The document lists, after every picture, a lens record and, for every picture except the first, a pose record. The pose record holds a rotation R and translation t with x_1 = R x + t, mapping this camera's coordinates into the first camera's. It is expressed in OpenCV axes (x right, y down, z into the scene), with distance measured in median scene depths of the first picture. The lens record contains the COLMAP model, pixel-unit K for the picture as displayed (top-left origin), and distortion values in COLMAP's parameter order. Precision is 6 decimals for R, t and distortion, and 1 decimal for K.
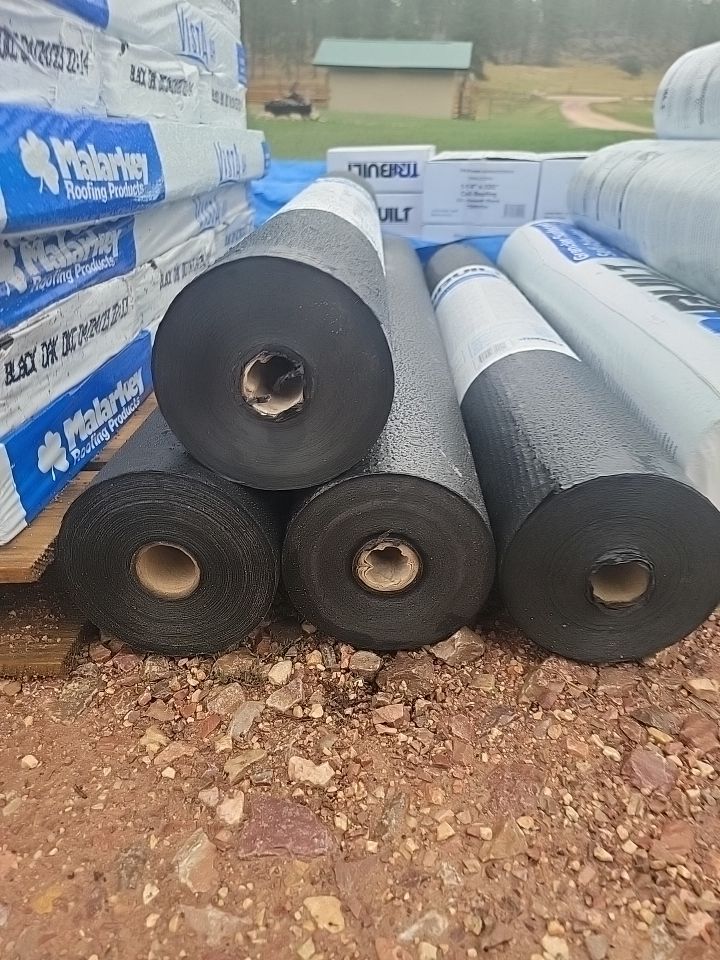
lens RADIAL K [[670.9, 0, 341.1], [0, 670.9, 474.3], [0, 0, 1]] dist [0.068127, -0.054954]
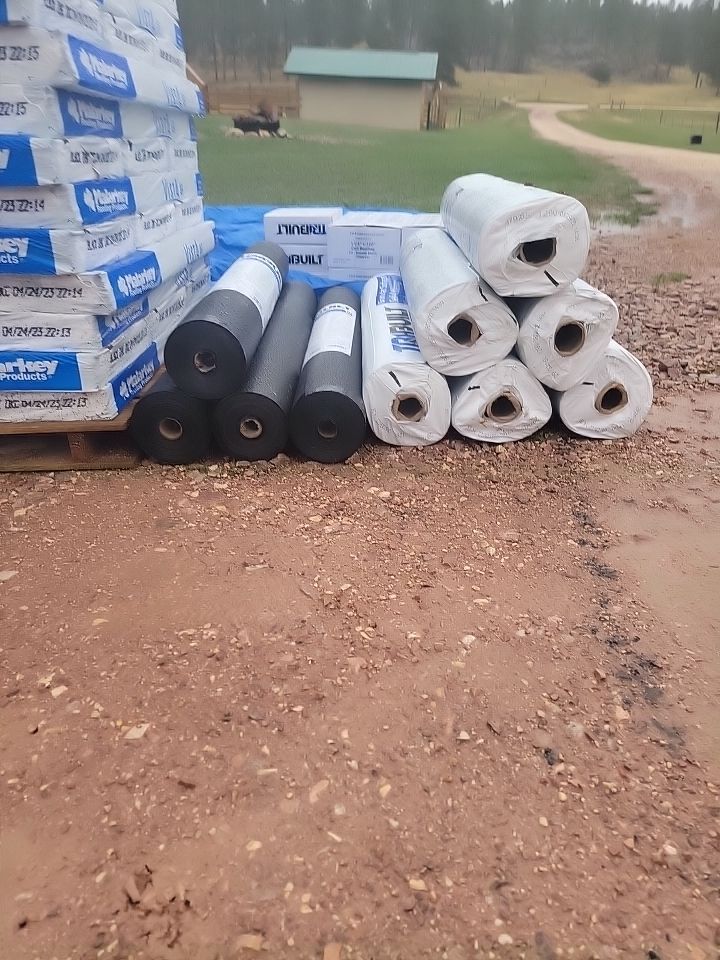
lens RADIAL K [[670.9, 0, 361.0], [0, 670.9, 497.3], [0, 0, 1]] dist [0.068127, -0.054954]
pose [[0.998333, -0.020727, 0.053869, 0.096183], [0.019456, 0.999522, 0.024017, 0.095548], [-0.054341, -0.022929, 0.998259, -0.472484]]
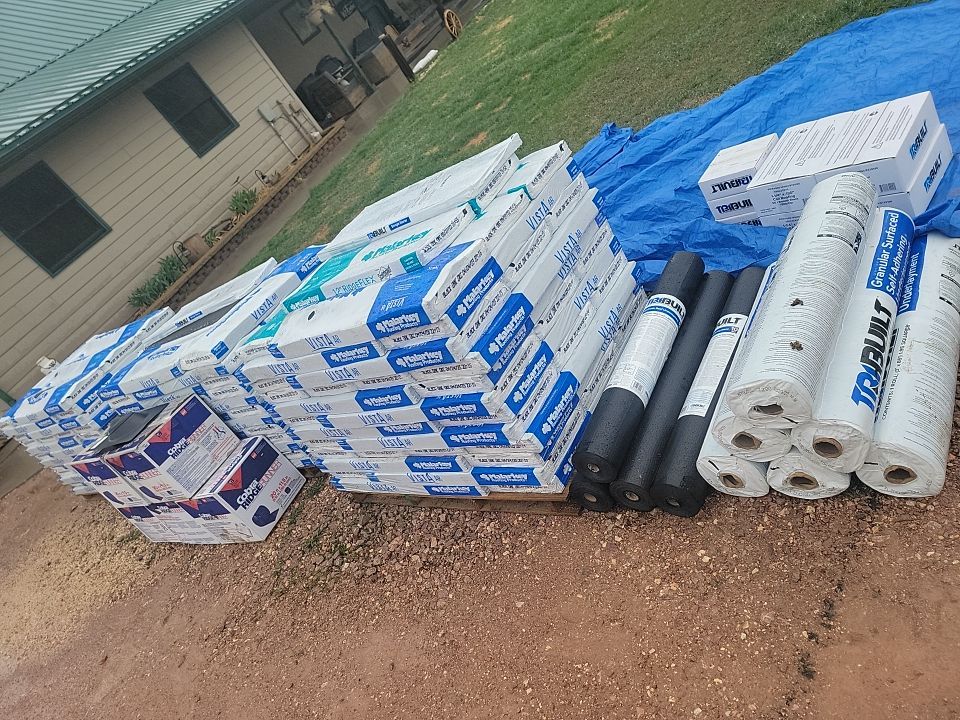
lens RADIAL K [[670.9, 0, 480.0], [0, 670.9, 350.6], [0, 0, 1]] dist [0.068127, -0.054954]
pose [[0.736106, -0.145274, -0.661093, 0.635641], [0.282596, 0.953459, 0.105140, -0.403469], [0.615051, -0.264217, 0.742901, -0.706982]]
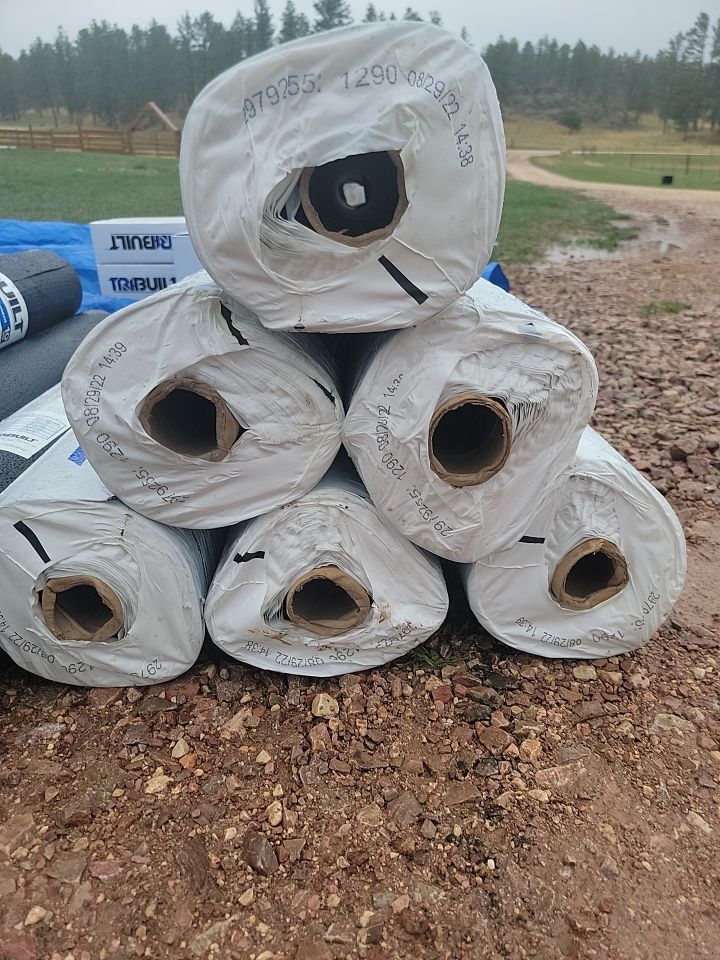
lens RADIAL K [[670.9, 0, 359.4], [0, 670.9, 497.0], [0, 0, 1]] dist [0.068127, -0.054954]
pose [[0.996795, -0.032530, 0.073083, 0.292219], [0.034849, 0.998922, -0.030679, -0.021129], [-0.072006, 0.033127, 0.996854, -0.031995]]
